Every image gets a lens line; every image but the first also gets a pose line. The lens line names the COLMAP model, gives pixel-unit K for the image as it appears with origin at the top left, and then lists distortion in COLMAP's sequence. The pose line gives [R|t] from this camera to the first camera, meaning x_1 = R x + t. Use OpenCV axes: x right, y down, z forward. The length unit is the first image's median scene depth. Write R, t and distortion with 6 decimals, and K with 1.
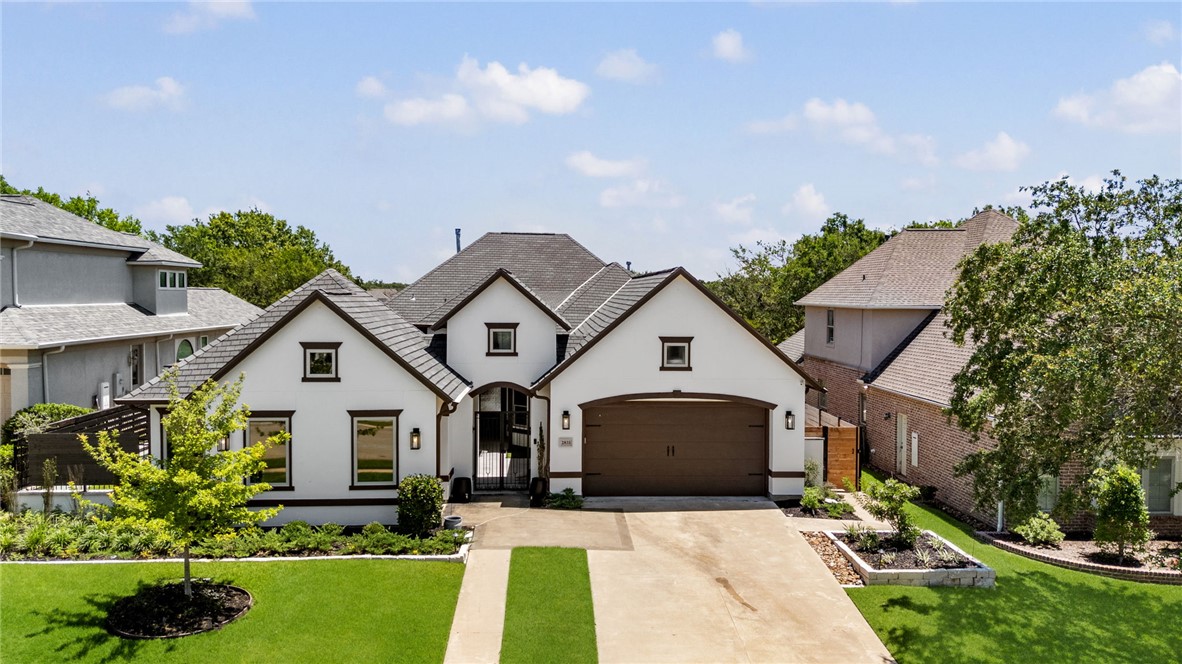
lens RADIAL K [[880.4, 0, 593.9], [0, 880.4, 306.5], [0, 0, 1]] dist [0.095947, -0.131384]
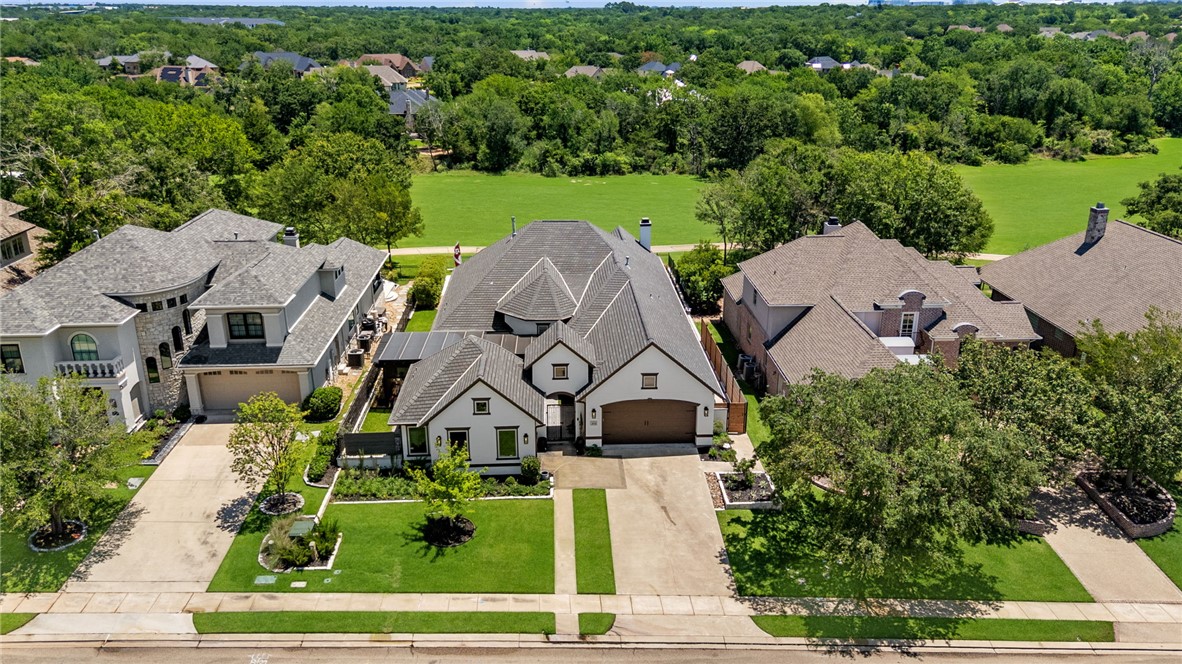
lens RADIAL K [[880.4, 0, 593.9], [0, 880.4, 306.5], [0, 0, 1]] dist [0.095947, -0.131384]
pose [[0.999999, 0.000431, -0.001553, -0.028894], [0.000042, 0.956225, 0.292633, -0.692459], [0.001611, -0.292633, 0.956224, -0.844572]]
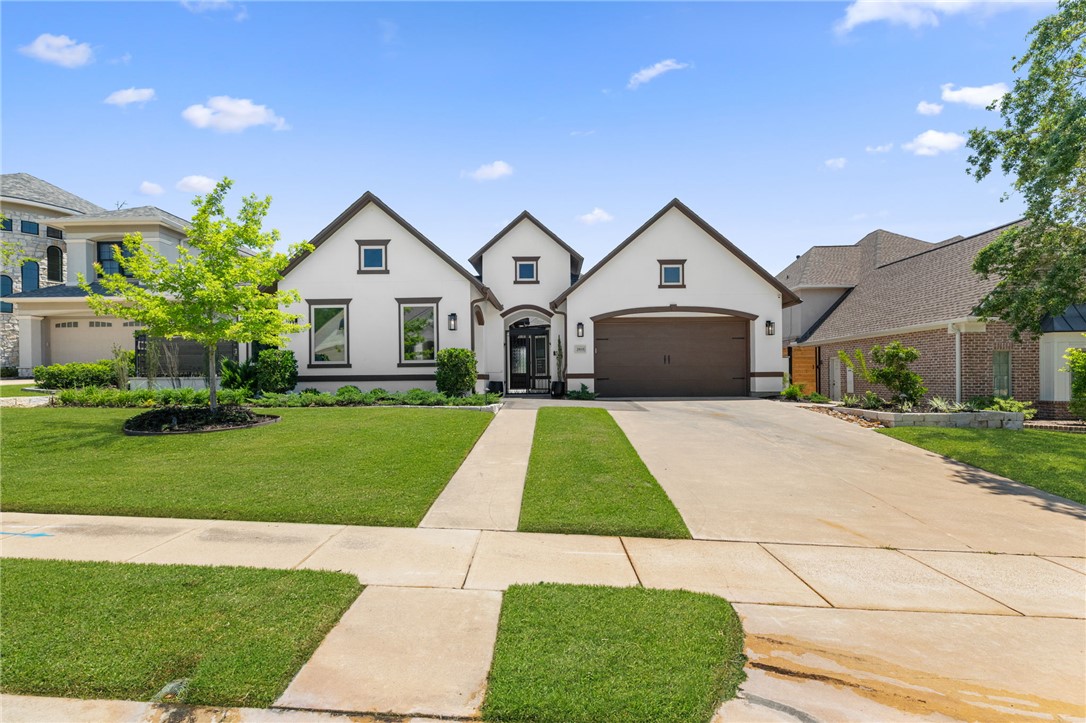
lens RADIAL K [[504.4, 0, 545.4], [0, 504.4, 357.8], [0, 0, 1]] dist [0.002842, 0.000828]
pose [[0.997809, -0.013440, -0.064776, -0.035335], [0.010372, 0.998818, -0.047478, 0.200580], [0.065338, 0.046703, 0.996770, 0.315450]]
